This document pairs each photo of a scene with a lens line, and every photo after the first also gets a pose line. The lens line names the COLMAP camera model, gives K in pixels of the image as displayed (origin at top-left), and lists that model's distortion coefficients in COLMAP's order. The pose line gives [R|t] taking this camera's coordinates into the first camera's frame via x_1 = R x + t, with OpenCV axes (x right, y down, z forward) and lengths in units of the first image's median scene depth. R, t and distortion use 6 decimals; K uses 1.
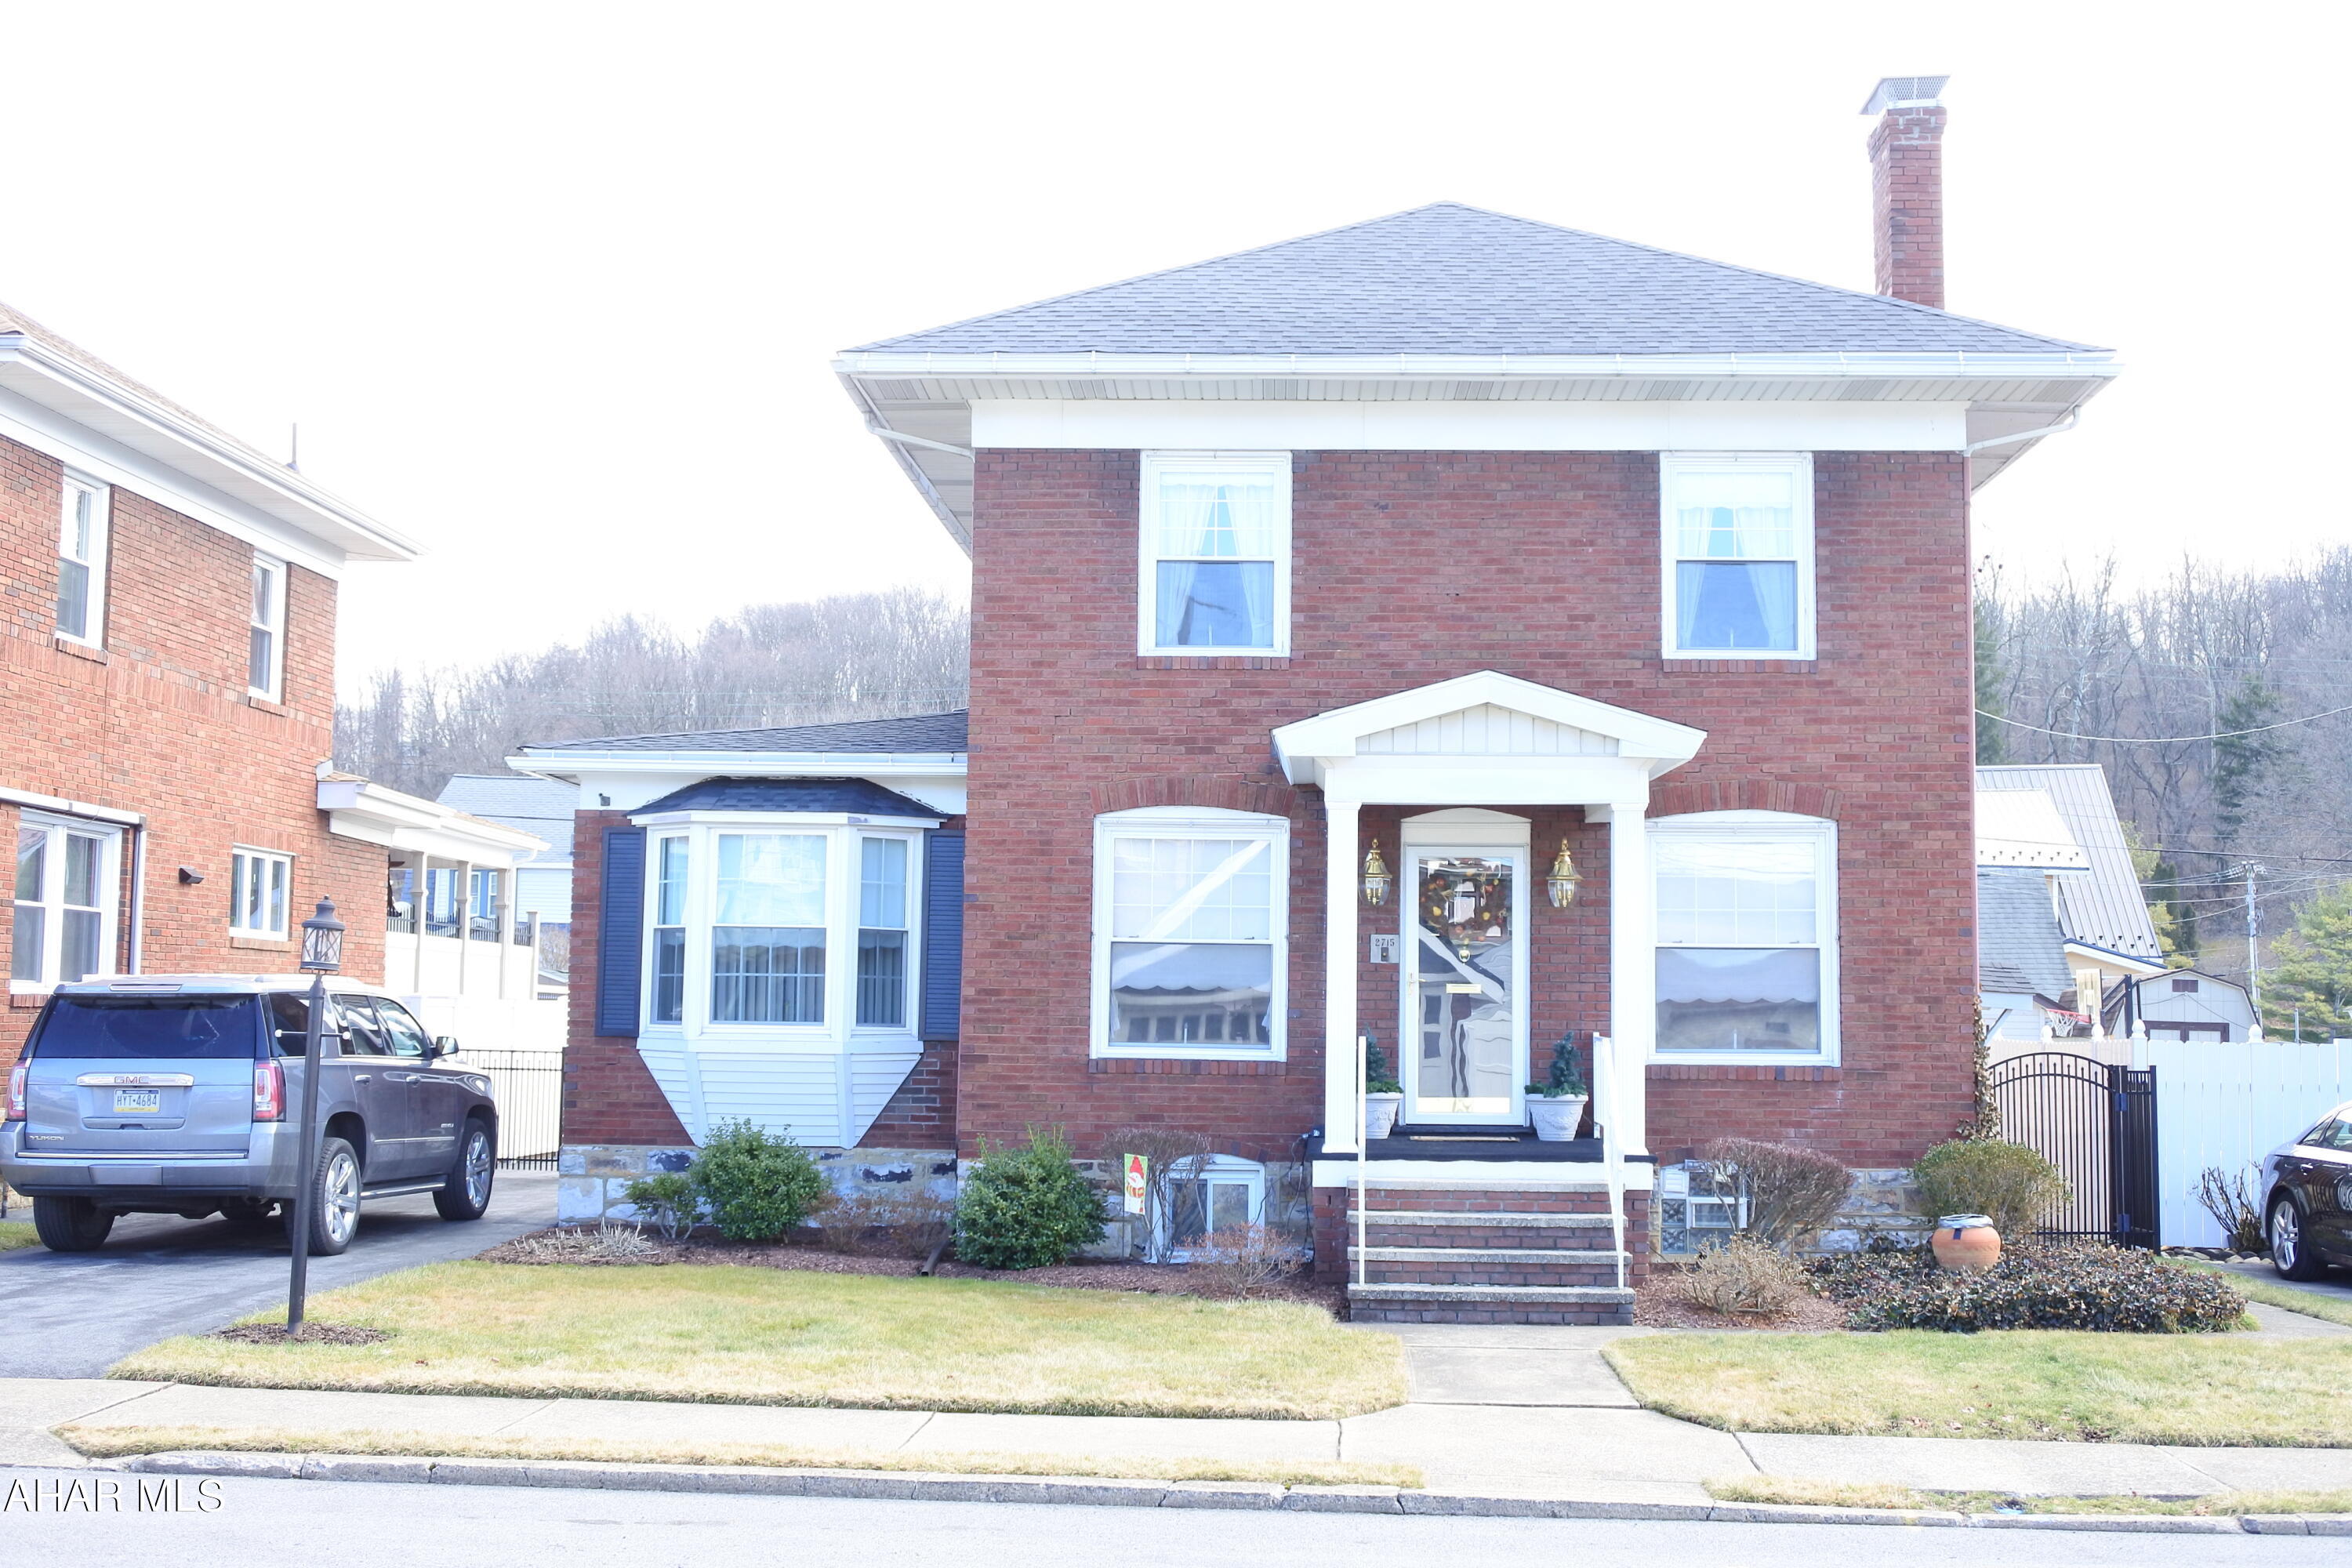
lens RADIAL K [[2711.9, 0, 1176.0], [0, 2711.9, 784.0], [0, 0, 1]] dist [-0.034561, -0.004926]
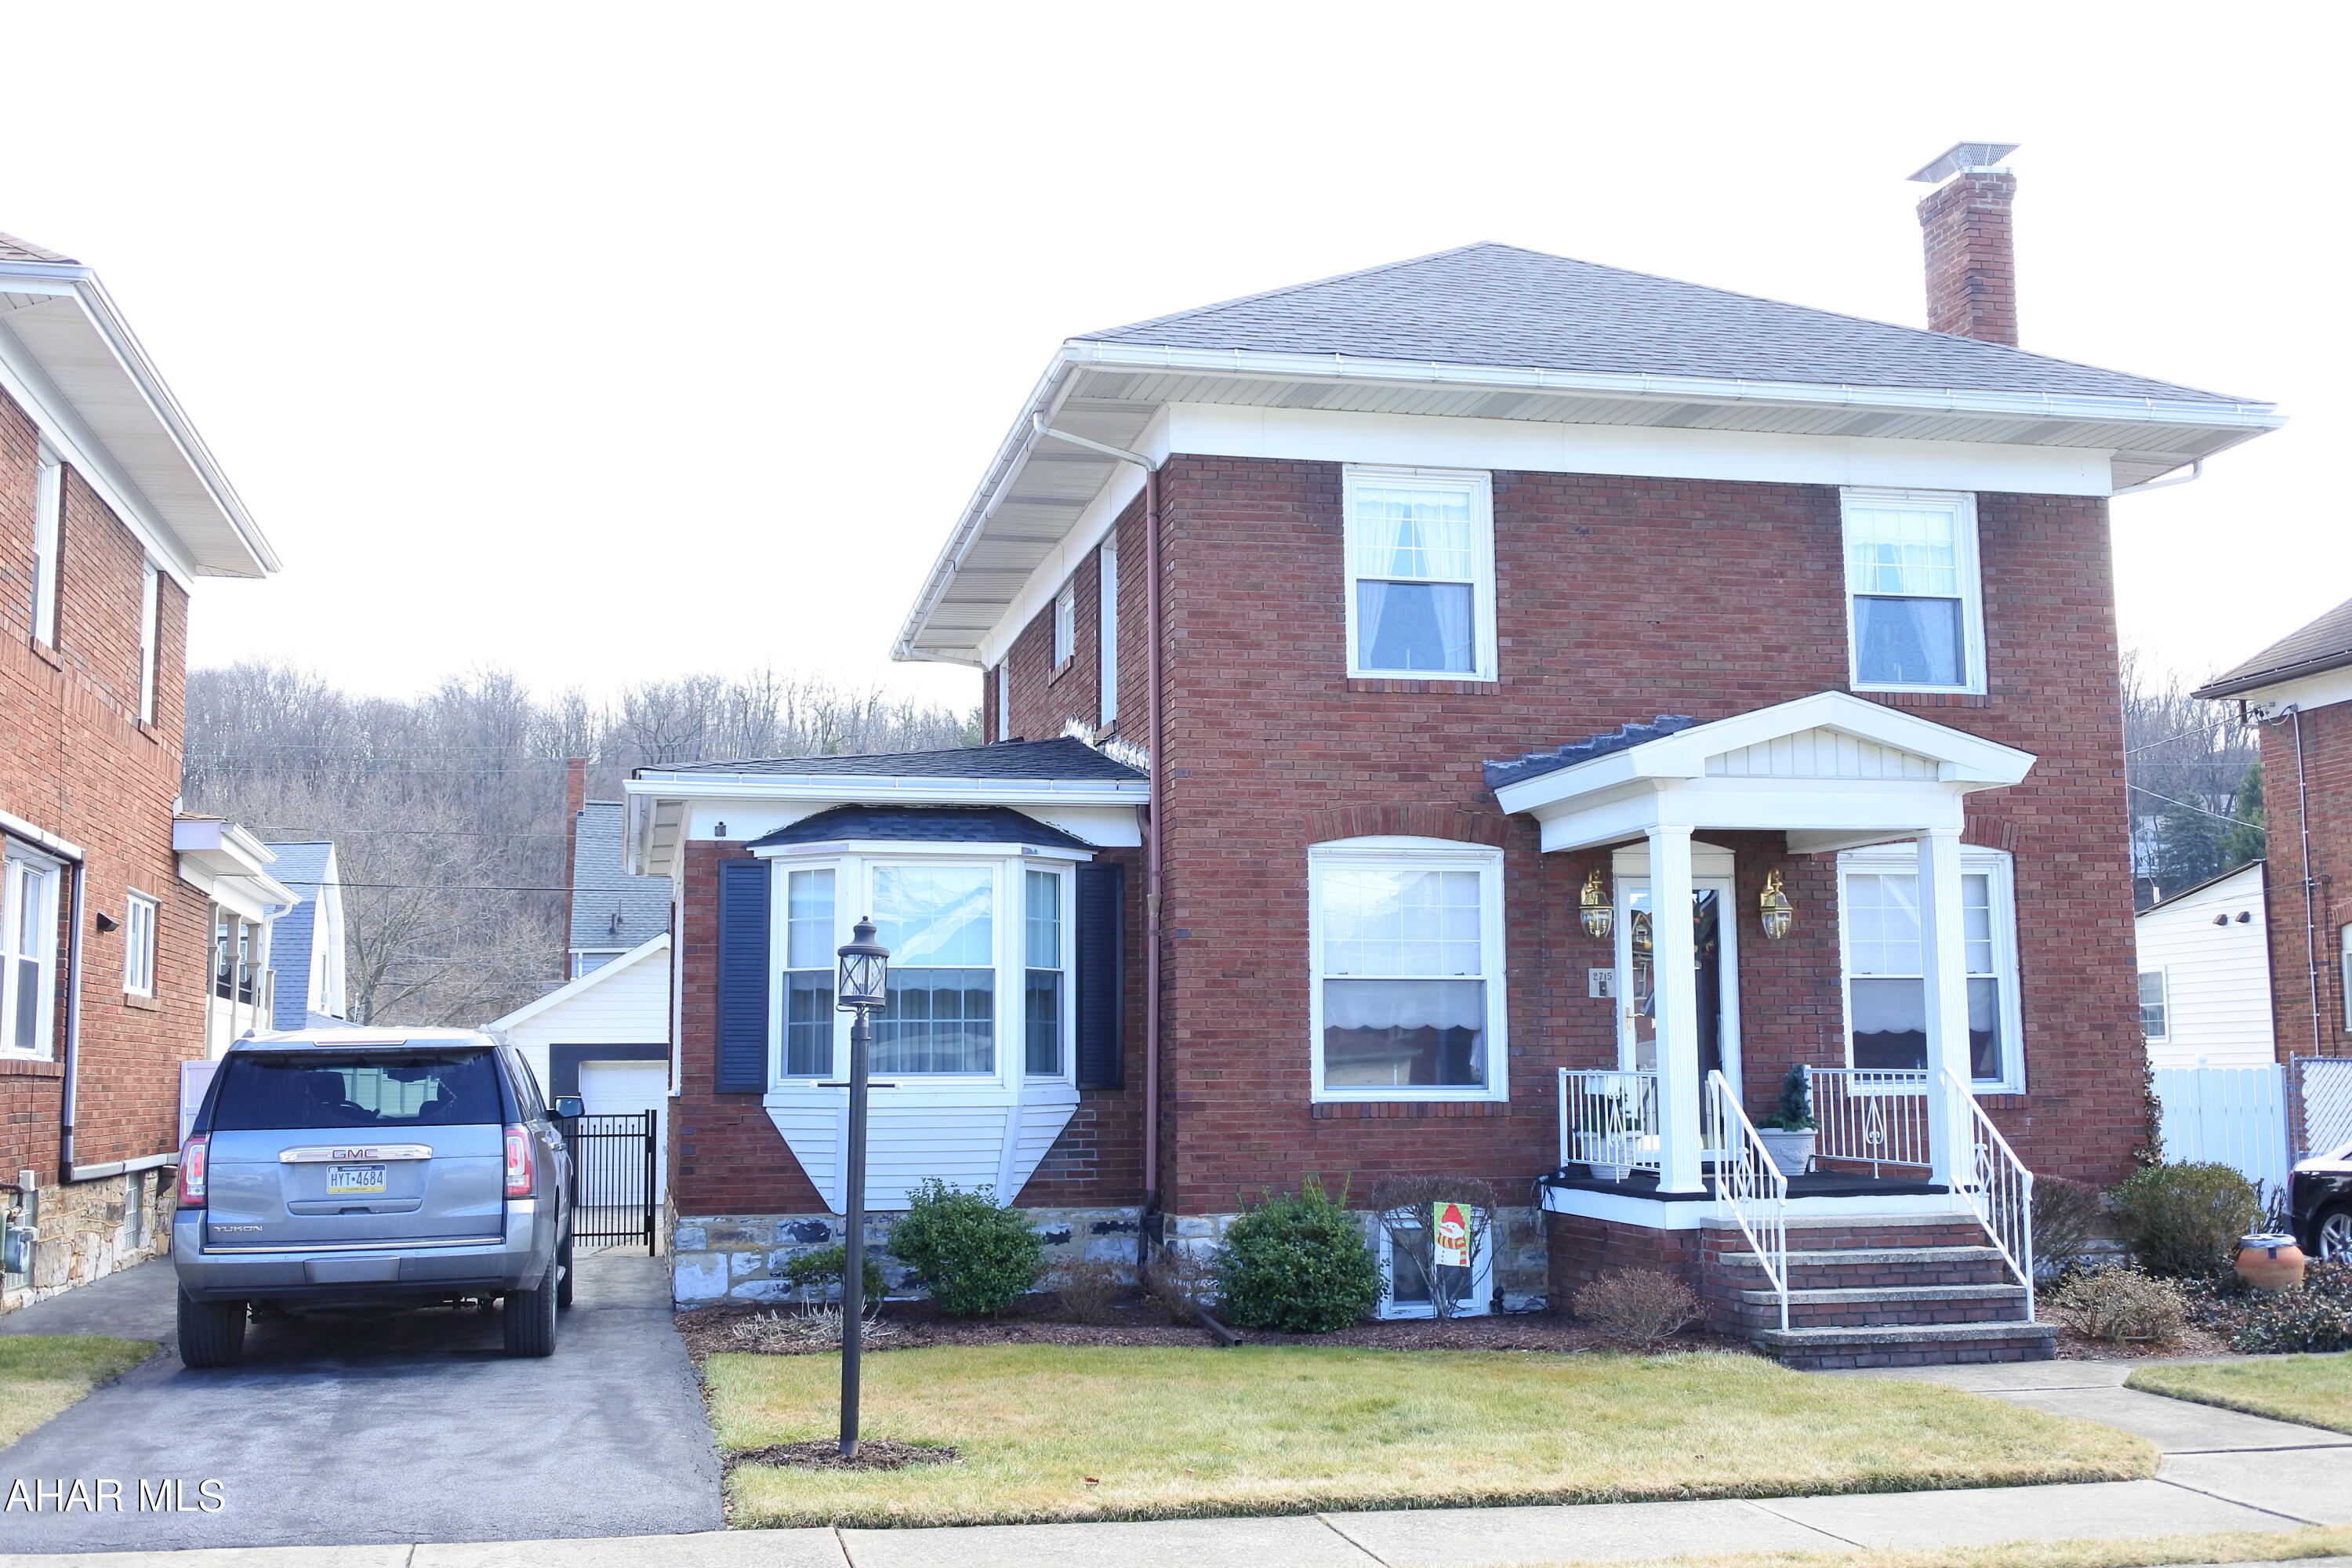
lens RADIAL K [[2511.8, 0, 1176.0], [0, 2511.8, 784.0], [0, 0, 1]] dist [-0.005663, -0.019663]
pose [[0.964669, 0.010255, 0.263265, -0.305789], [-0.002011, 0.999500, -0.031568, 0.018022], [-0.263457, 0.029923, 0.964207, 0.168047]]
